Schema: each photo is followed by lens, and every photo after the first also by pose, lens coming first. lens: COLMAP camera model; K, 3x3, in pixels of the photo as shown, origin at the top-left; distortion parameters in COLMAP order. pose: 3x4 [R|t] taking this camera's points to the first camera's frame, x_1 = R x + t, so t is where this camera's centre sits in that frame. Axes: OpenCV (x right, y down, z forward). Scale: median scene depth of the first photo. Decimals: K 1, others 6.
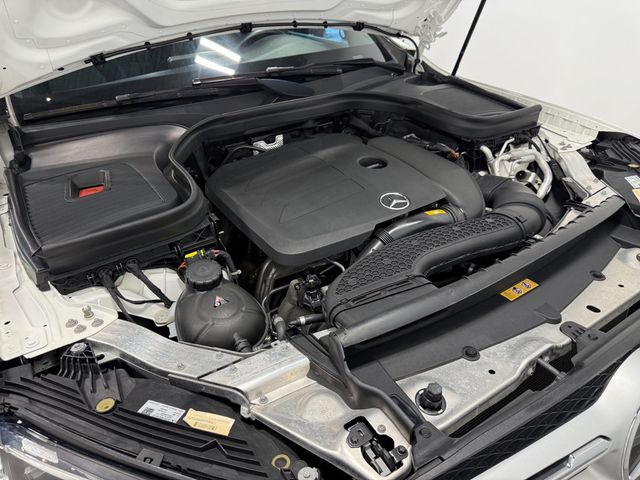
lens RADIAL K [[463.5, 0, 320.1], [0, 463.5, 240.4], [0, 0, 1]] dist [0.028983, -0.068947]
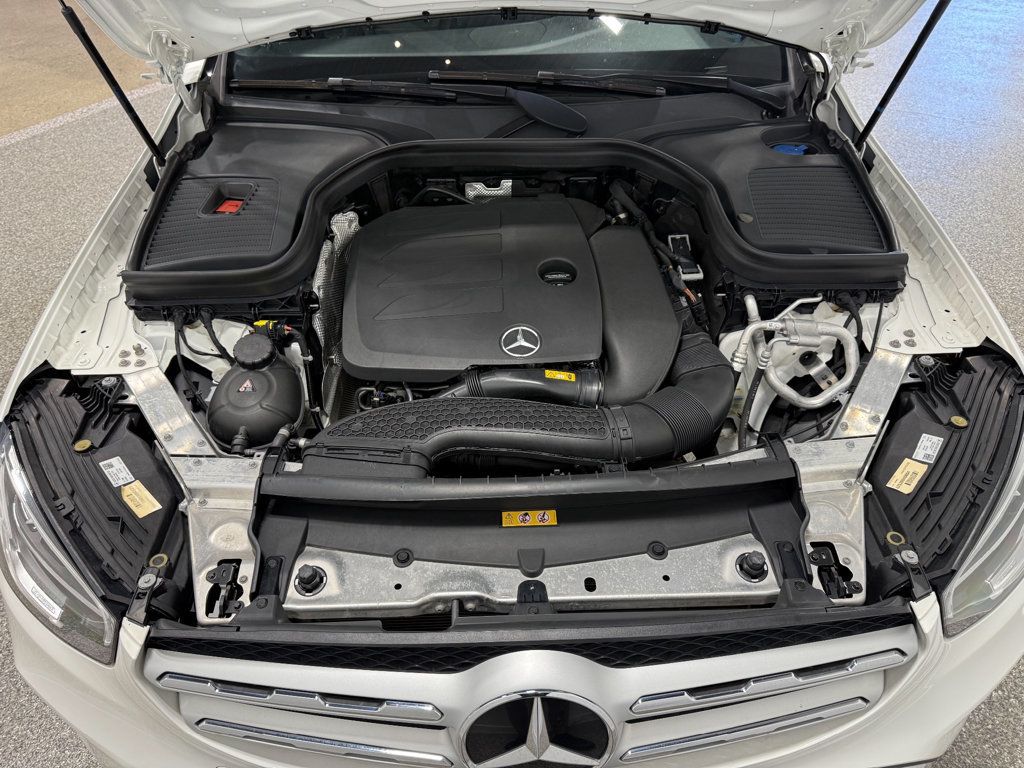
lens RADIAL K [[741.5, 0, 505.8], [0, 741.5, 384.1], [0, 0, 1]] dist [0.028983, -0.068947]
pose [[0.851315, 0.380892, -0.360811, 0.582905], [-0.291526, 0.915189, 0.278282, -0.337517], [0.436205, -0.131720, 0.890154, -0.079446]]
